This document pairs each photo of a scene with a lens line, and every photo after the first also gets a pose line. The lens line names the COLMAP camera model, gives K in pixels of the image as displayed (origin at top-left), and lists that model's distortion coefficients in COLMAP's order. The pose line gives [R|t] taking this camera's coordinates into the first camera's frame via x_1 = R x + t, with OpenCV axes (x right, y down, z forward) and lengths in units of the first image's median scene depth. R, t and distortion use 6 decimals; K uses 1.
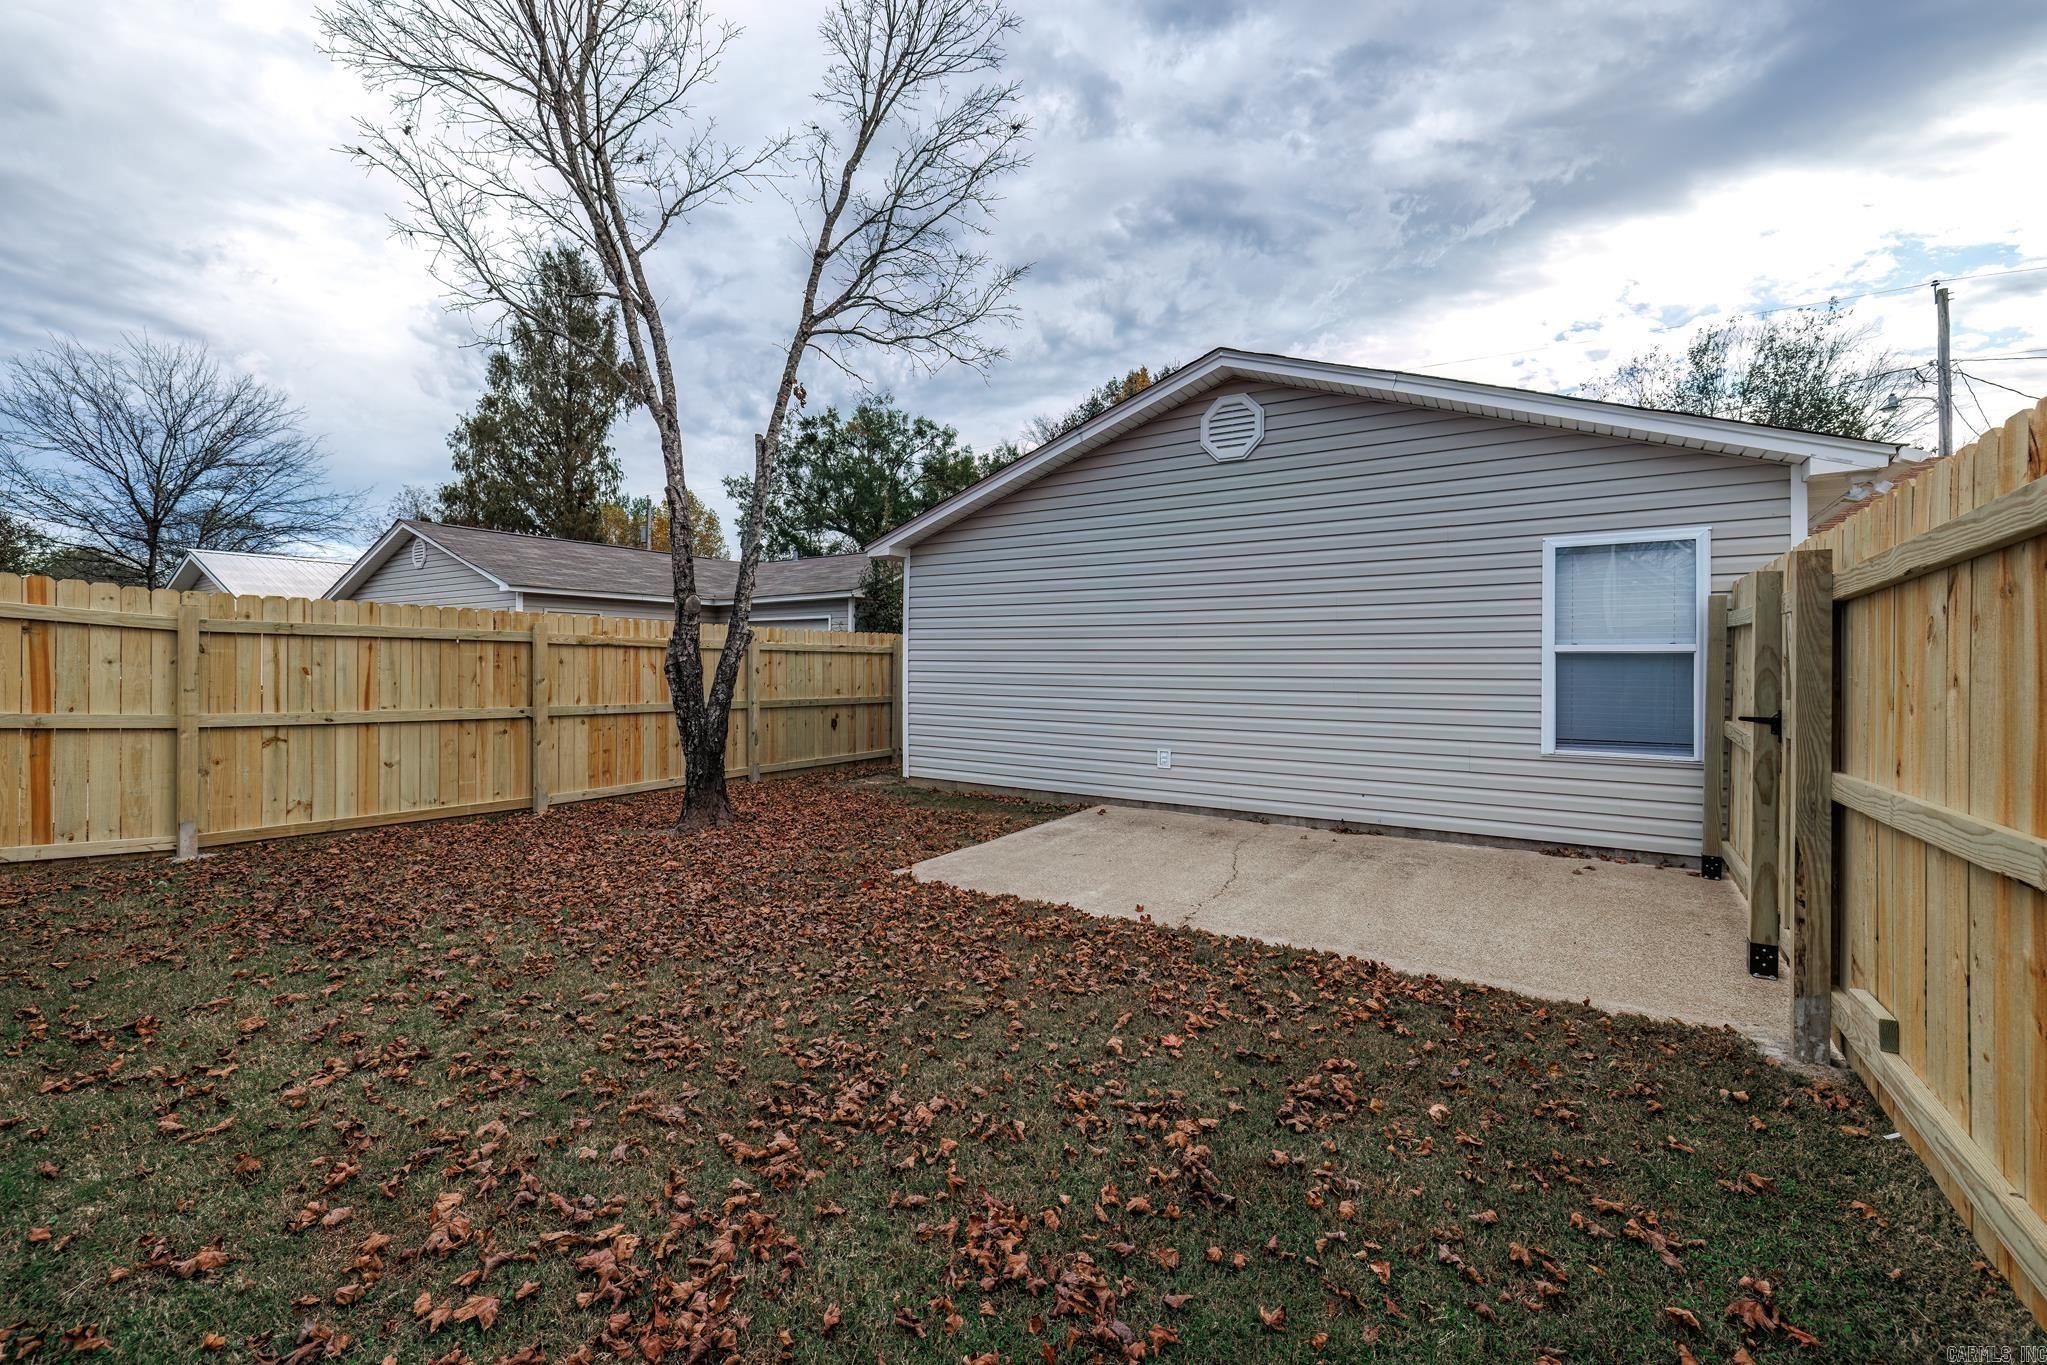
lens RADIAL K [[862.5, 0, 1024.2], [0, 862.5, 672.5], [0, 0, 1]] dist [-0.002822, 0.000432]
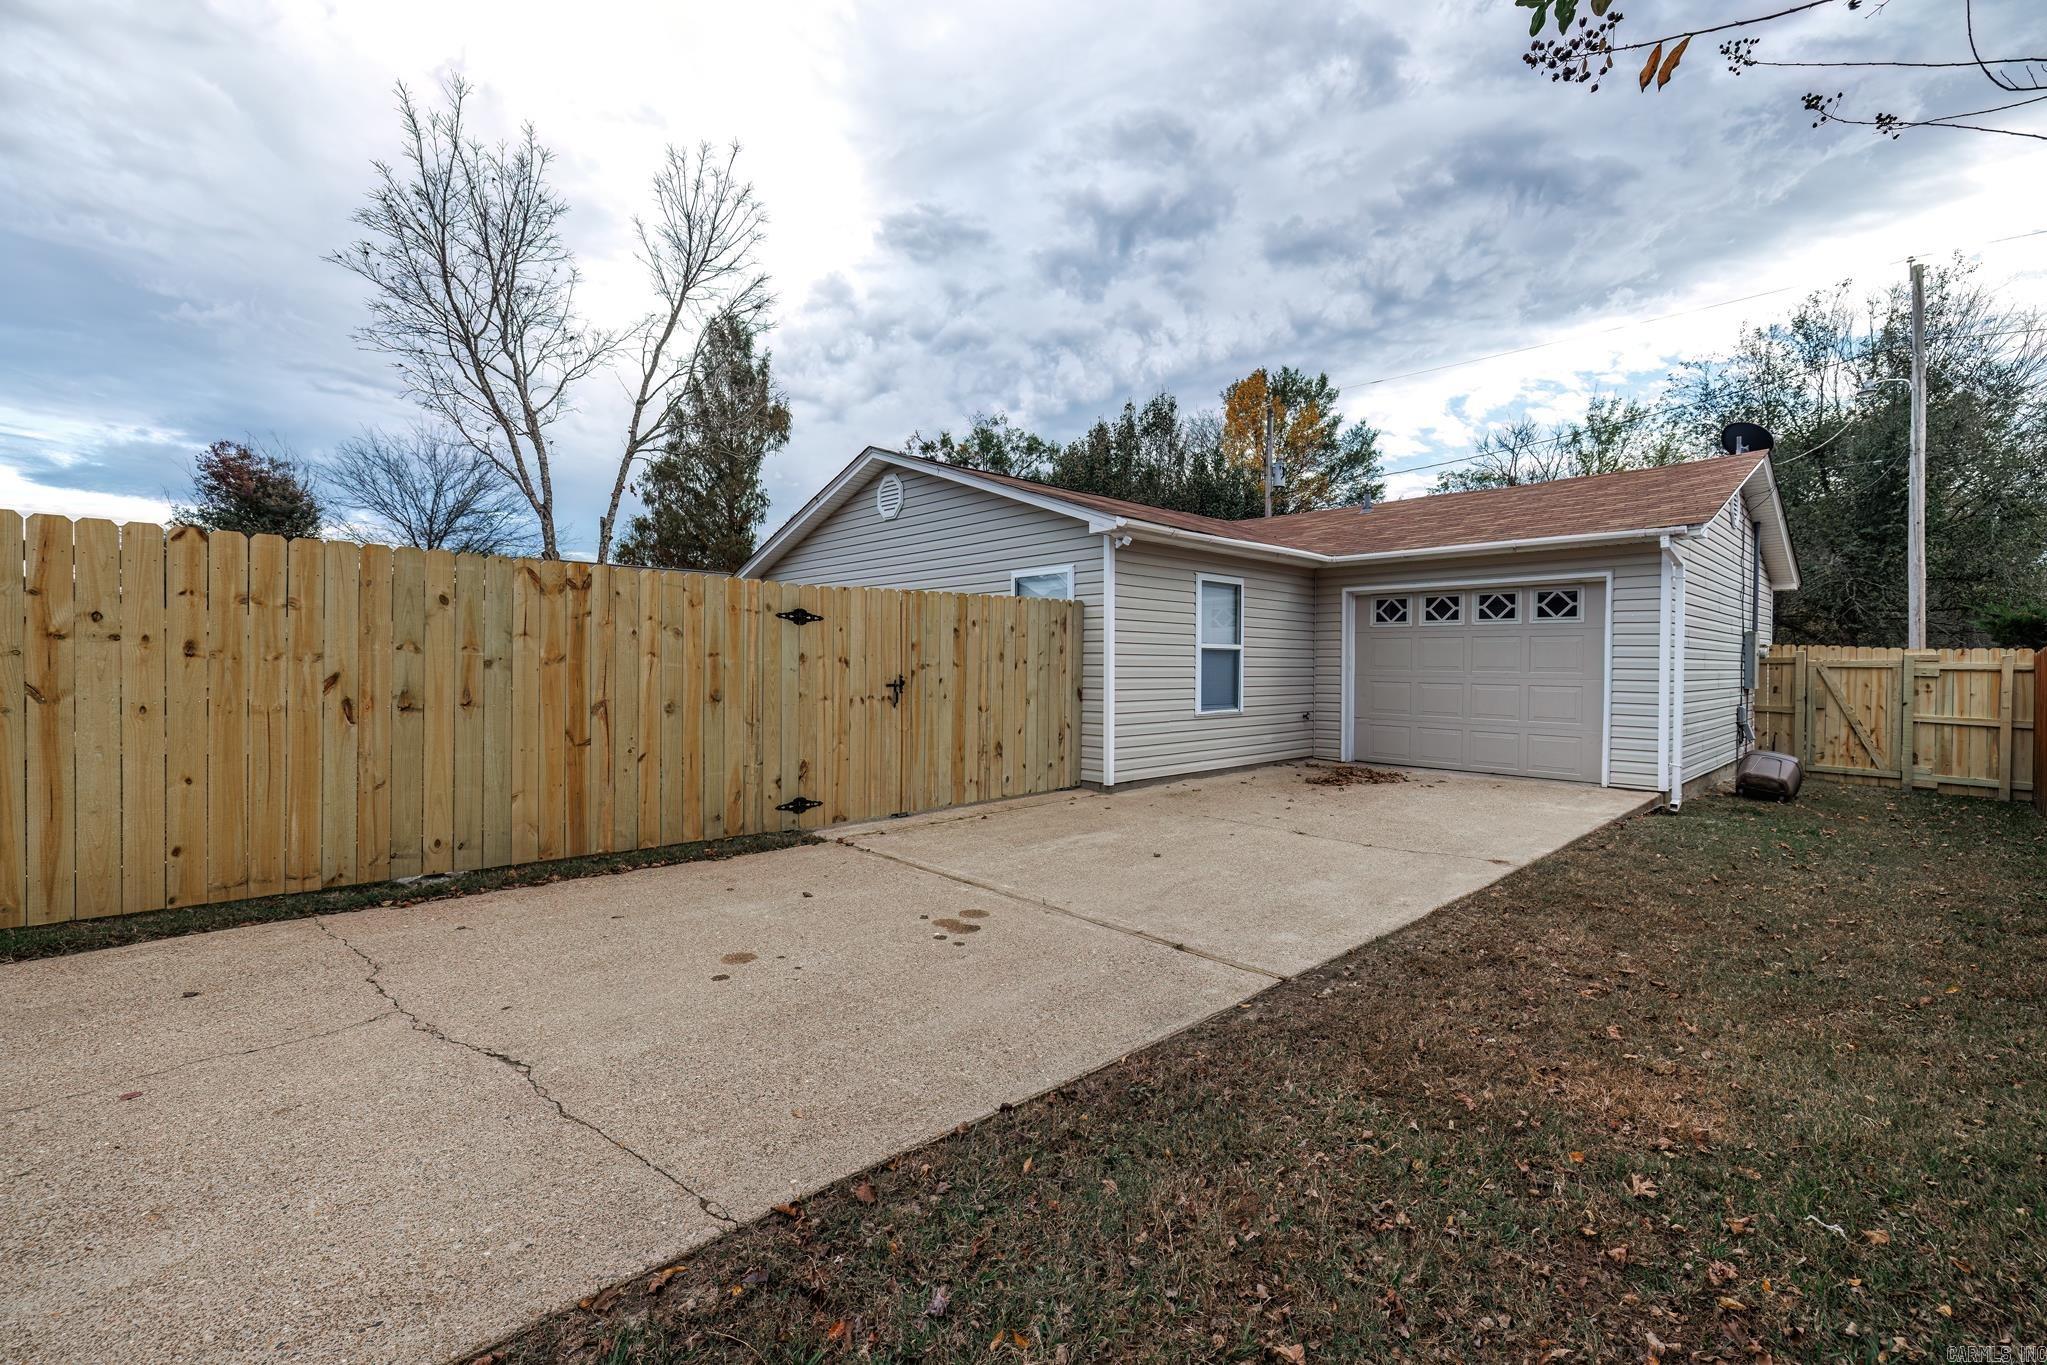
lens RADIAL K [[862.5, 0, 1020.7], [0, 862.5, 683.7], [0, 0, 1]] dist [-0.002822, 0.000432]
pose [[0.973066, 0.004619, -0.230480, 0.206701], [-0.001896, 0.999926, 0.012033, 0.004895], [0.230519, -0.011272, 0.973003, -0.101909]]
